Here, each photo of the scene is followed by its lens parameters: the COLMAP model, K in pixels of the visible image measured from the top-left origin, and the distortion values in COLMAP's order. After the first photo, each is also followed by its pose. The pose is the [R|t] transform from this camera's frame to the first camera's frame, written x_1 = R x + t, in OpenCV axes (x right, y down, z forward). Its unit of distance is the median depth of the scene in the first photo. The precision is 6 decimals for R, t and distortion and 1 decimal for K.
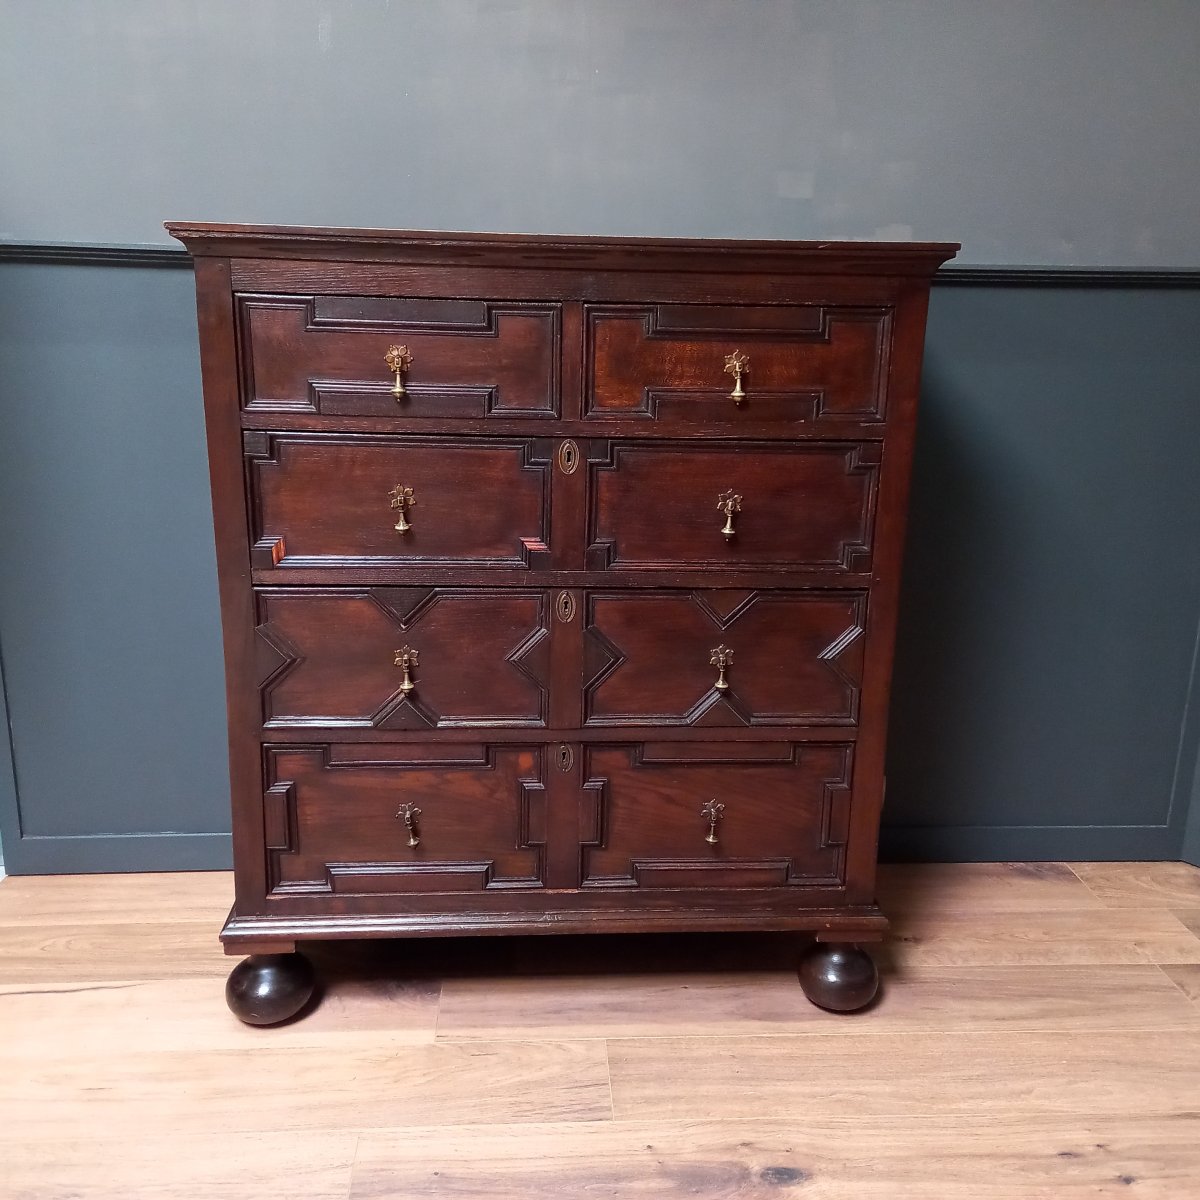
lens RADIAL K [[1197.0, 0, 594.4], [0, 1197.0, 595.7], [0, 0, 1]] dist [0.016715, 0.000000]
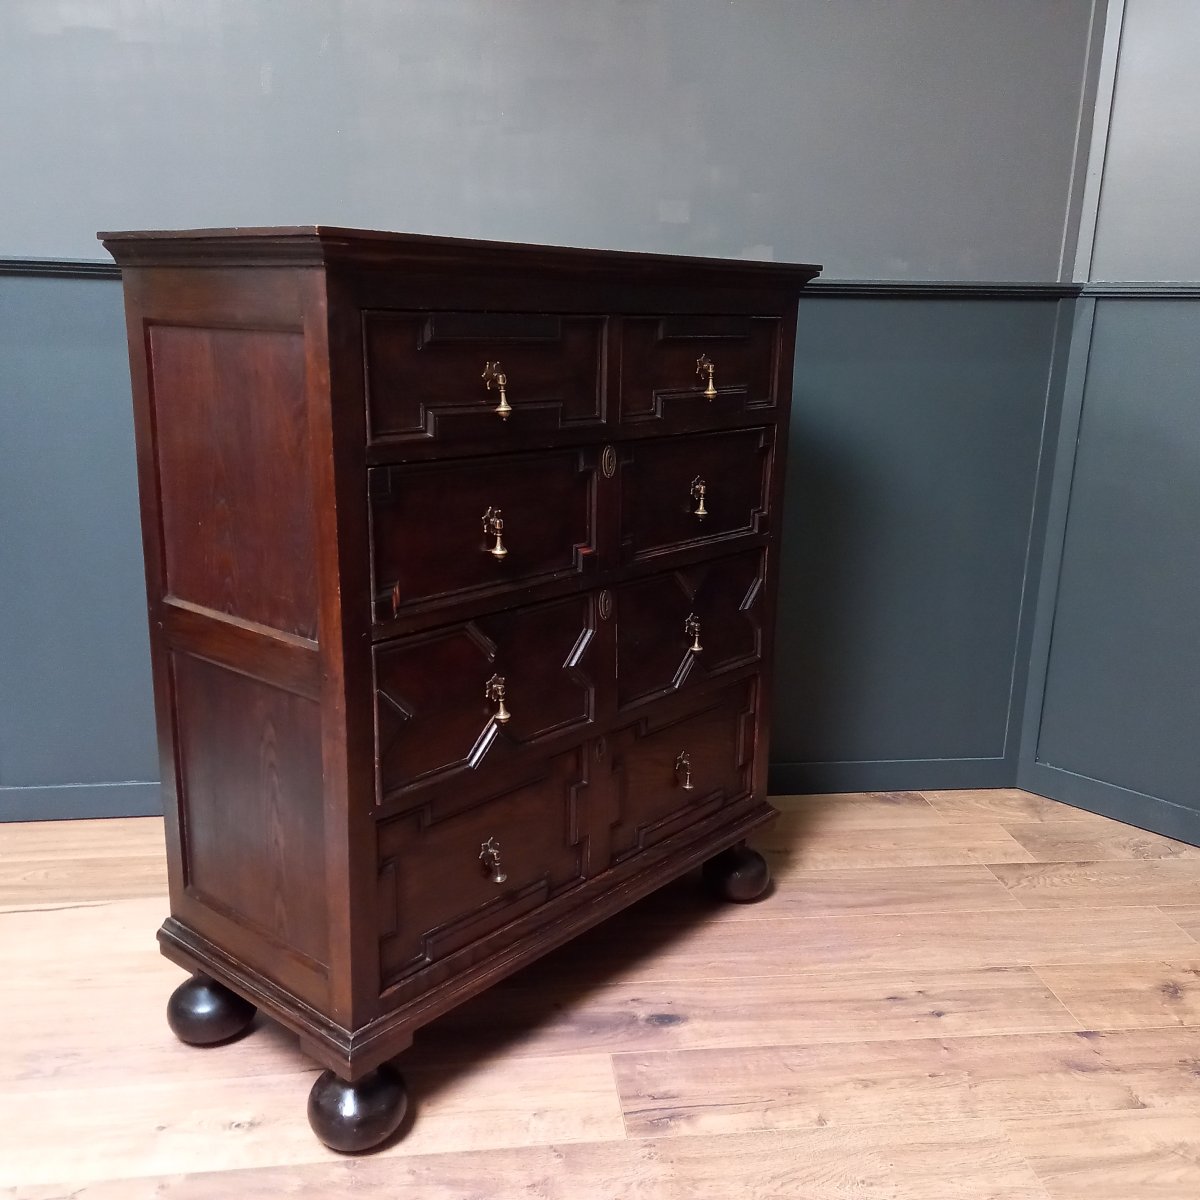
lens RADIAL K [[1197.0, 0, 609.8], [0, 1197.0, 602.1], [0, 0, 1]] dist [0.016715, 0.000000]
pose [[0.997496, -0.015524, 0.069005, 0.020419], [0.015739, 0.999873, -0.002568, 0.049341], [-0.068956, 0.003648, 0.997613, -0.191568]]
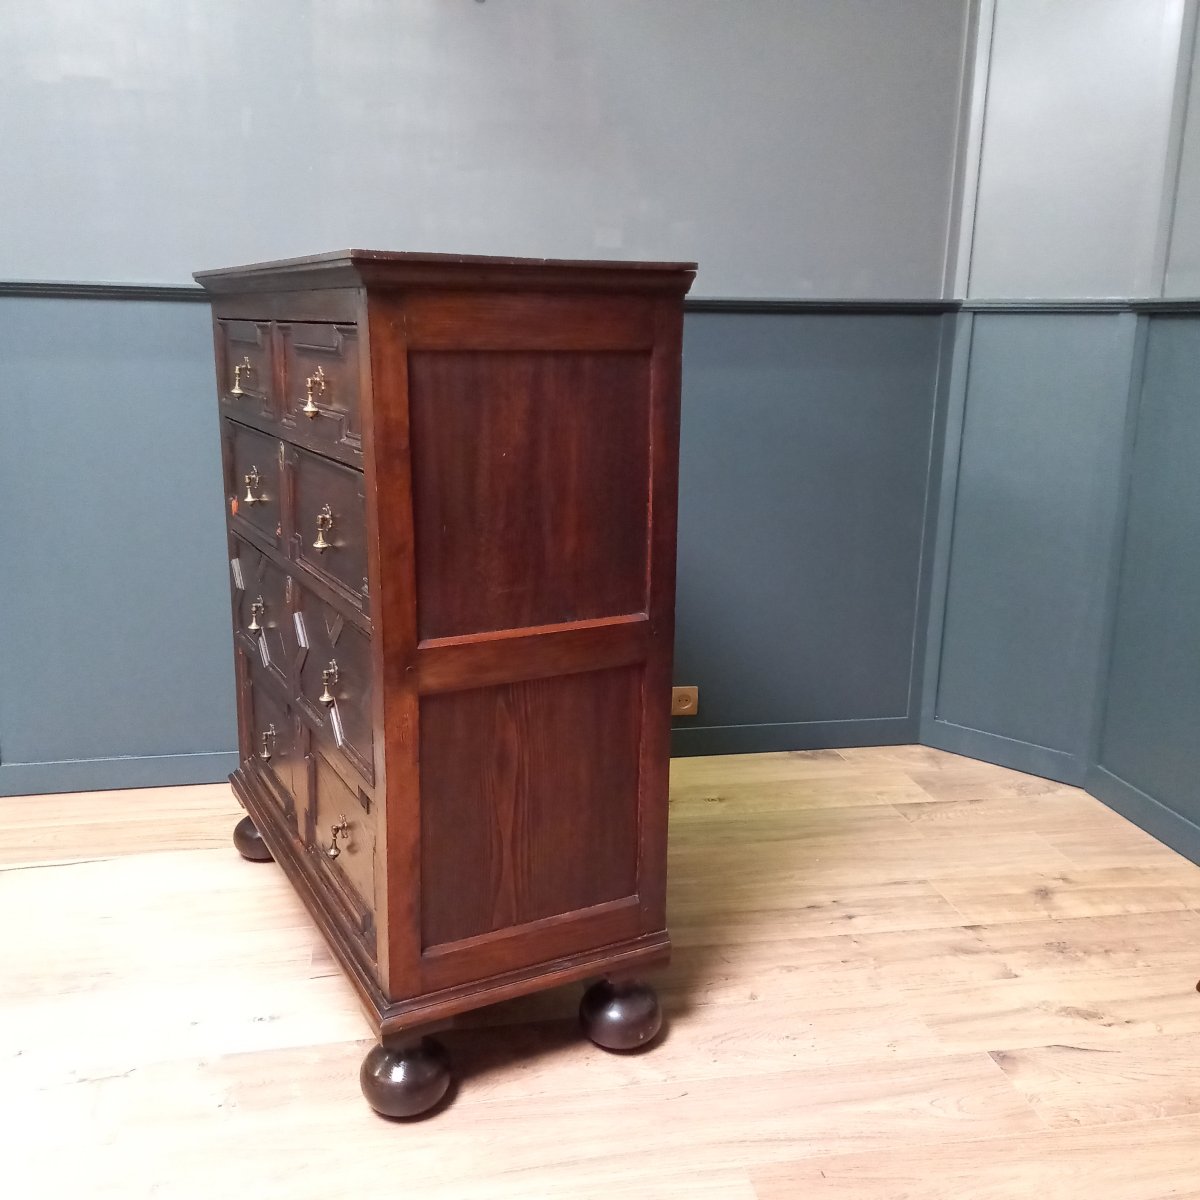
lens RADIAL K [[1197.0, 0, 624.4], [0, 1197.0, 609.7], [0, 0, 1]] dist [0.016715, 0.000000]
pose [[0.989437, -0.036779, 0.140221, -0.020096], [0.038464, 0.999217, -0.009322, 0.098124], [-0.139768, 0.014616, 0.990076, -0.367535]]
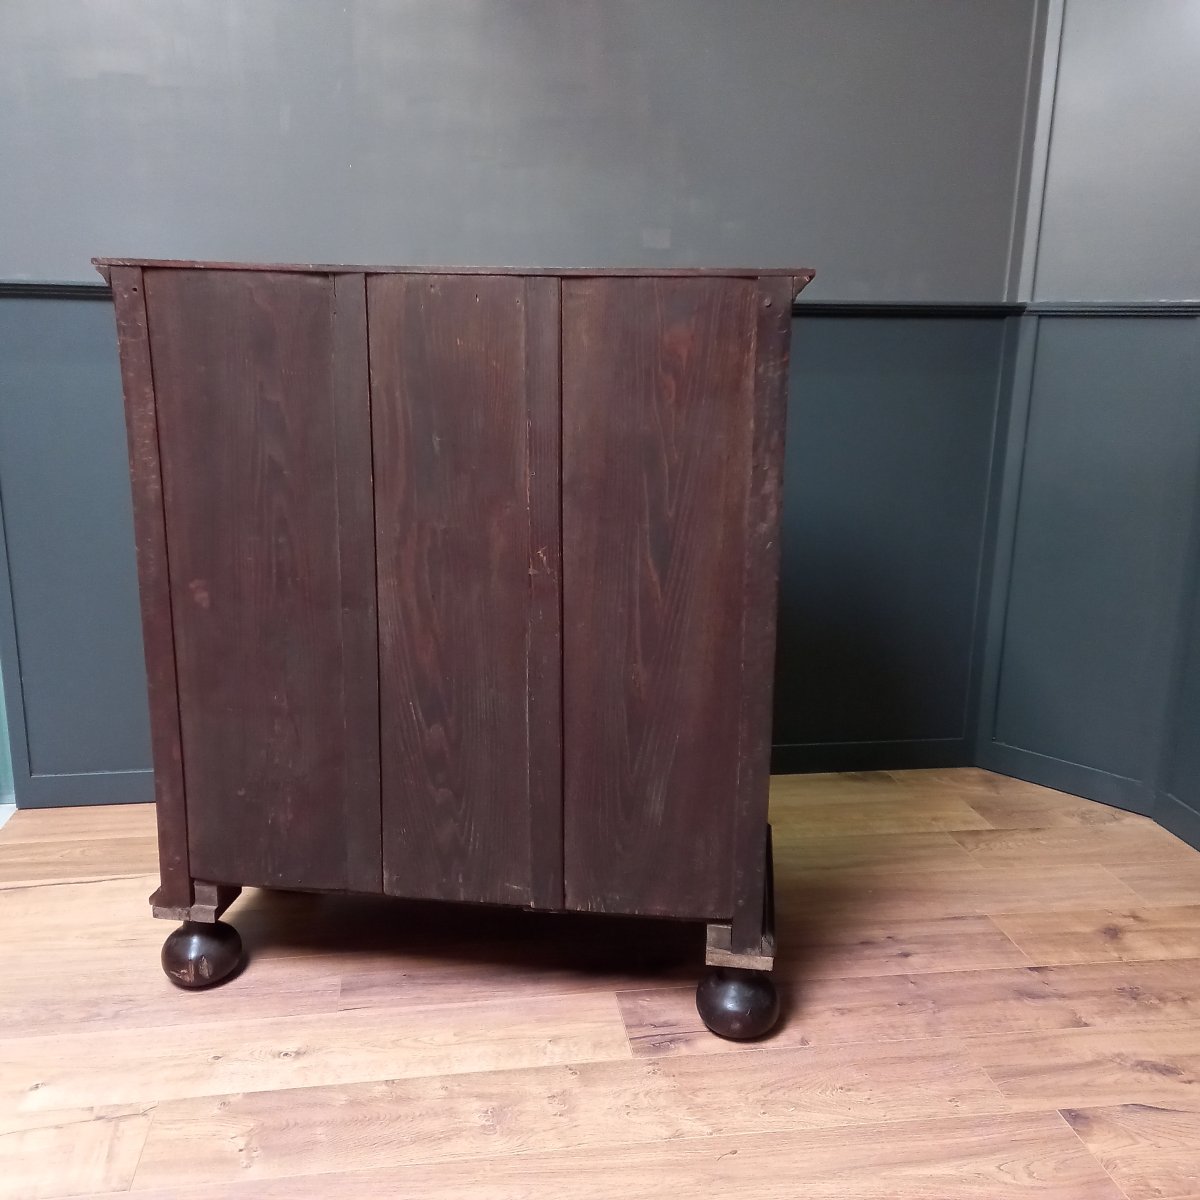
lens RADIAL K [[1197.0, 0, 616.9], [0, 1197.0, 605.0], [0, 0, 1]] dist [0.016715, 0.000000]
pose [[0.994437, -0.025423, 0.102222, -0.019027], [0.027263, 0.999490, -0.016639, 0.082925], [-0.101747, 0.019333, 0.994622, -0.309497]]
